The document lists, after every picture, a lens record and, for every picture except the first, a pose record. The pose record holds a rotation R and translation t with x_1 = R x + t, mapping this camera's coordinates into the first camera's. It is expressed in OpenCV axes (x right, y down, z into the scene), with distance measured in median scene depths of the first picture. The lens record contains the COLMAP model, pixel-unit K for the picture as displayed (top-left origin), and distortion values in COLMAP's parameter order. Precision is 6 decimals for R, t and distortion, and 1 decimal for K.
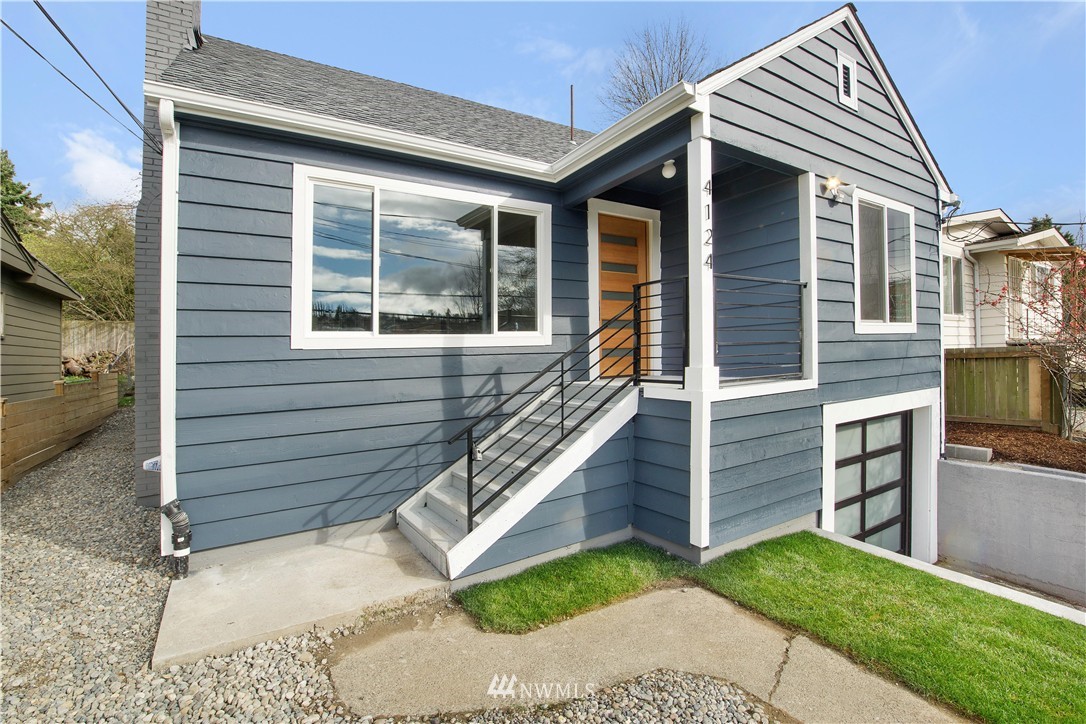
lens RADIAL K [[493.6, 0, 544.4], [0, 493.6, 332.2], [0, 0, 1]] dist [-0.001708, -0.000138]
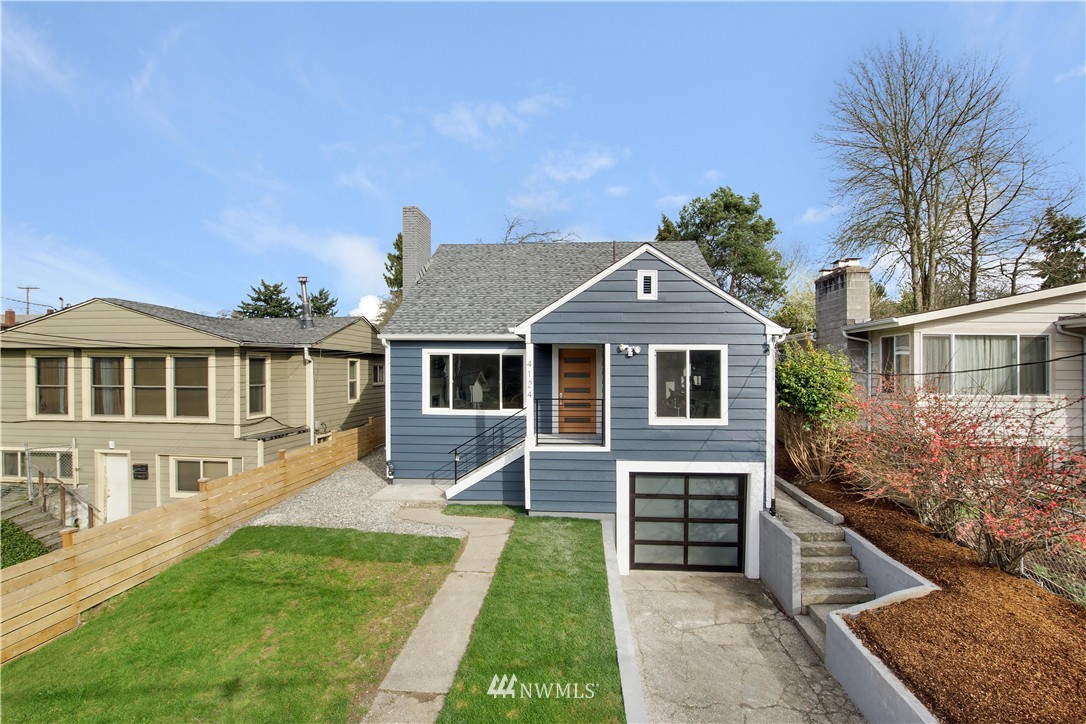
lens RADIAL K [[484.3, 0, 526.9], [0, 484.3, 357.4], [0, 0, 1]] dist [-0.001860, -0.000165]
pose [[0.797500, 0.009904, -0.603238, 1.404254], [0.004315, 0.999746, 0.022119, -0.300610], [0.603303, -0.020243, 0.797255, -0.730483]]
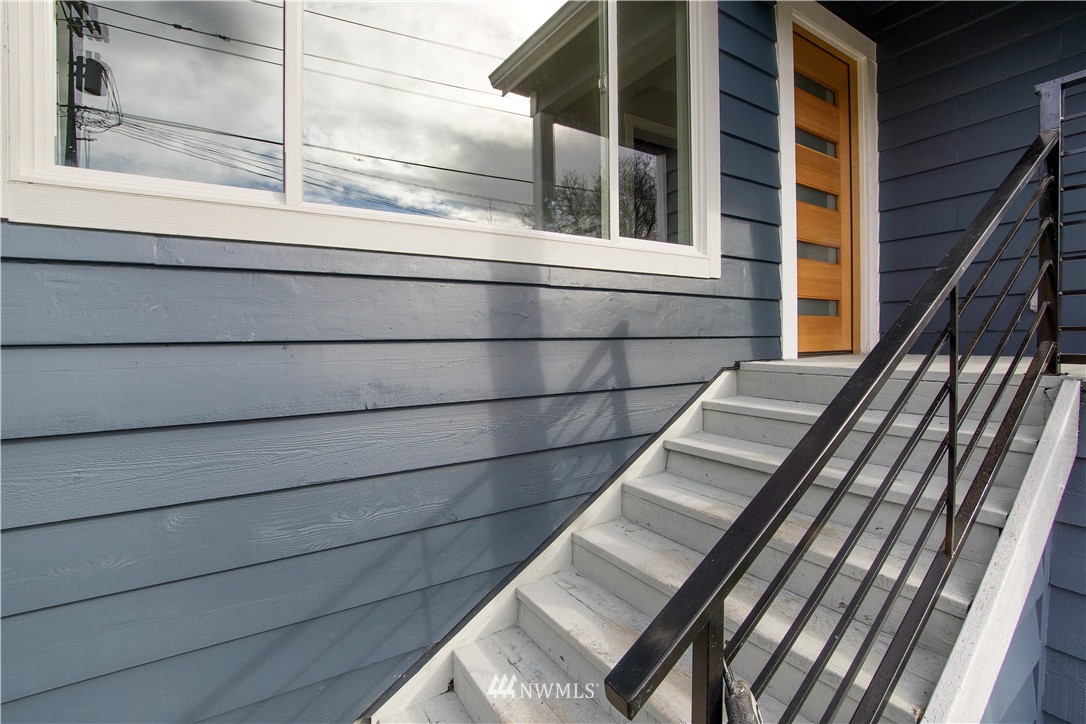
lens RADIAL K [[484.3, 0, 526.9], [0, 484.3, 357.4], [0, 0, 1]] dist [-0.001860, -0.000165]
pose [[0.999680, 0.004281, -0.024946, -0.166825], [-0.002821, 0.998296, 0.058291, 0.080170], [0.025153, -0.058202, 0.997988, 0.625673]]
